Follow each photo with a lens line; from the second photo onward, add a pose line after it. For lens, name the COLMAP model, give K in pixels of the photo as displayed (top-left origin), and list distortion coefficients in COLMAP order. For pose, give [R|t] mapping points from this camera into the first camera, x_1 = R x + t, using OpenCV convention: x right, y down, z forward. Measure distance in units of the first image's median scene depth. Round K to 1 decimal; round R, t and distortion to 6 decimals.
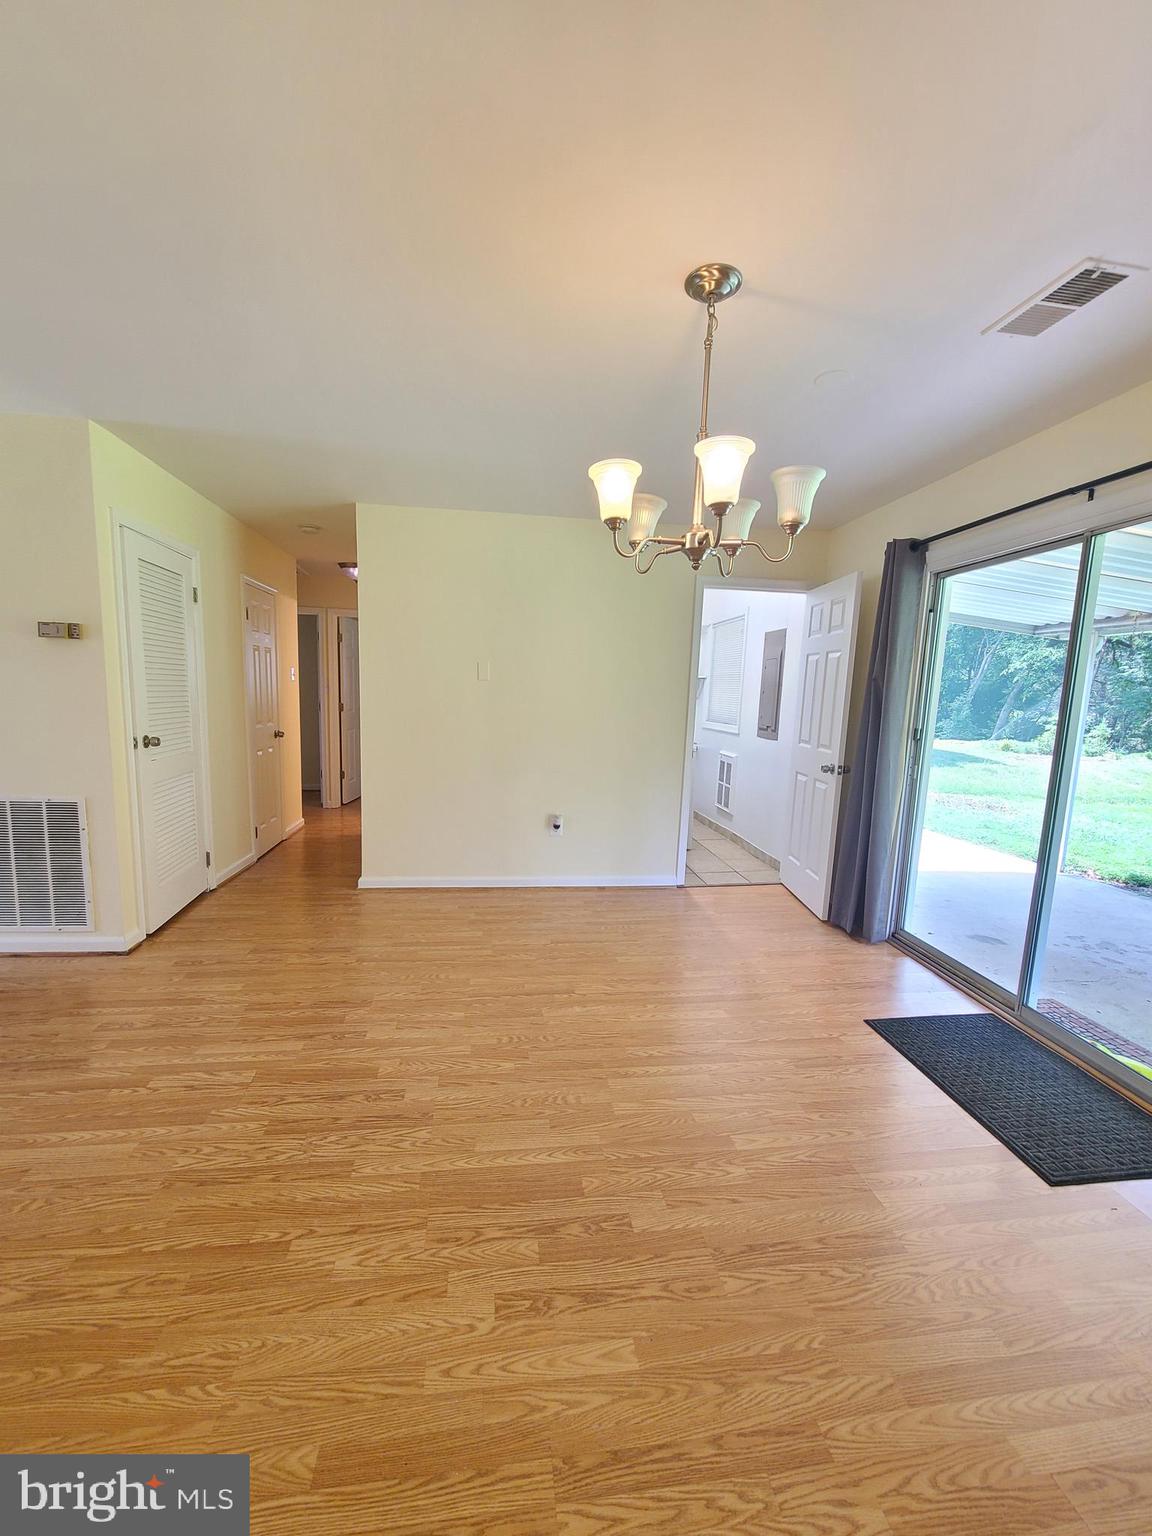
lens RADIAL K [[627.1, 0, 574.6], [0, 627.1, 779.2], [0, 0, 1]] dist [0.002775, -0.001846]
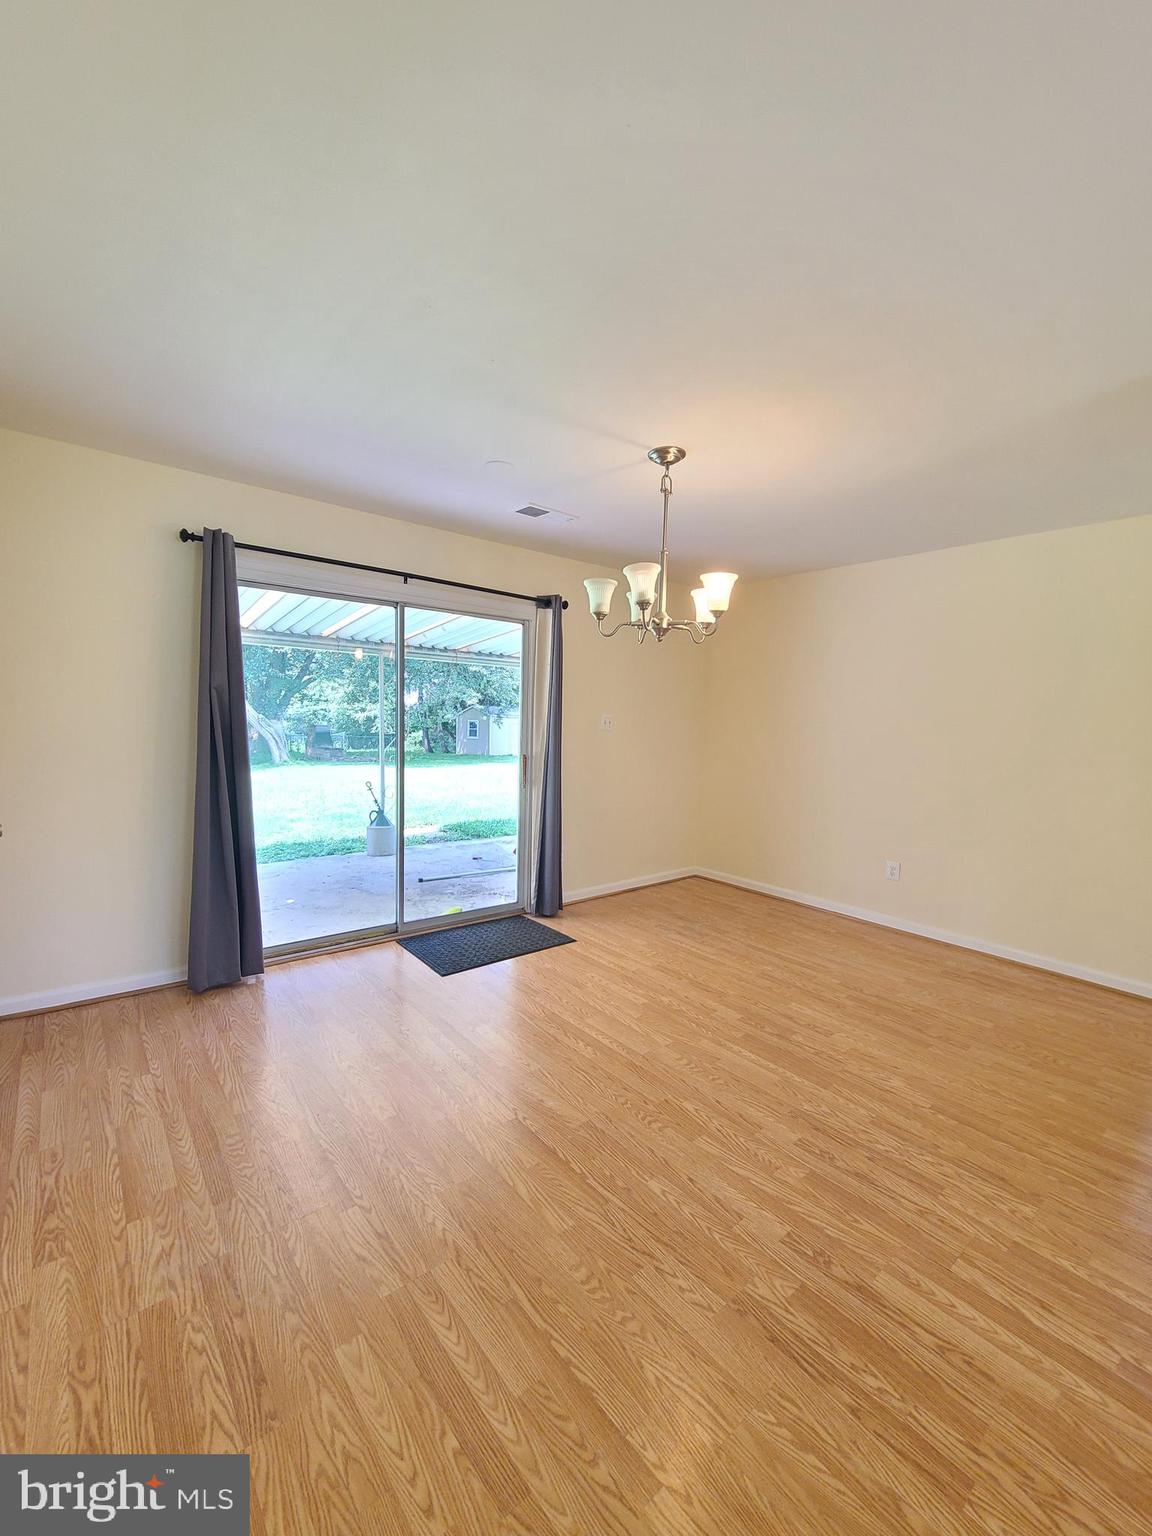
lens RADIAL K [[627.1, 0, 574.6], [0, 627.1, 779.2], [0, 0, 1]] dist [0.002775, -0.001846]
pose [[-0.524488, -0.127728, 0.841783, -0.822381], [0.072318, 0.978427, 0.193521, -0.267102], [-0.848341, 0.162376, -0.503936, 1.652097]]
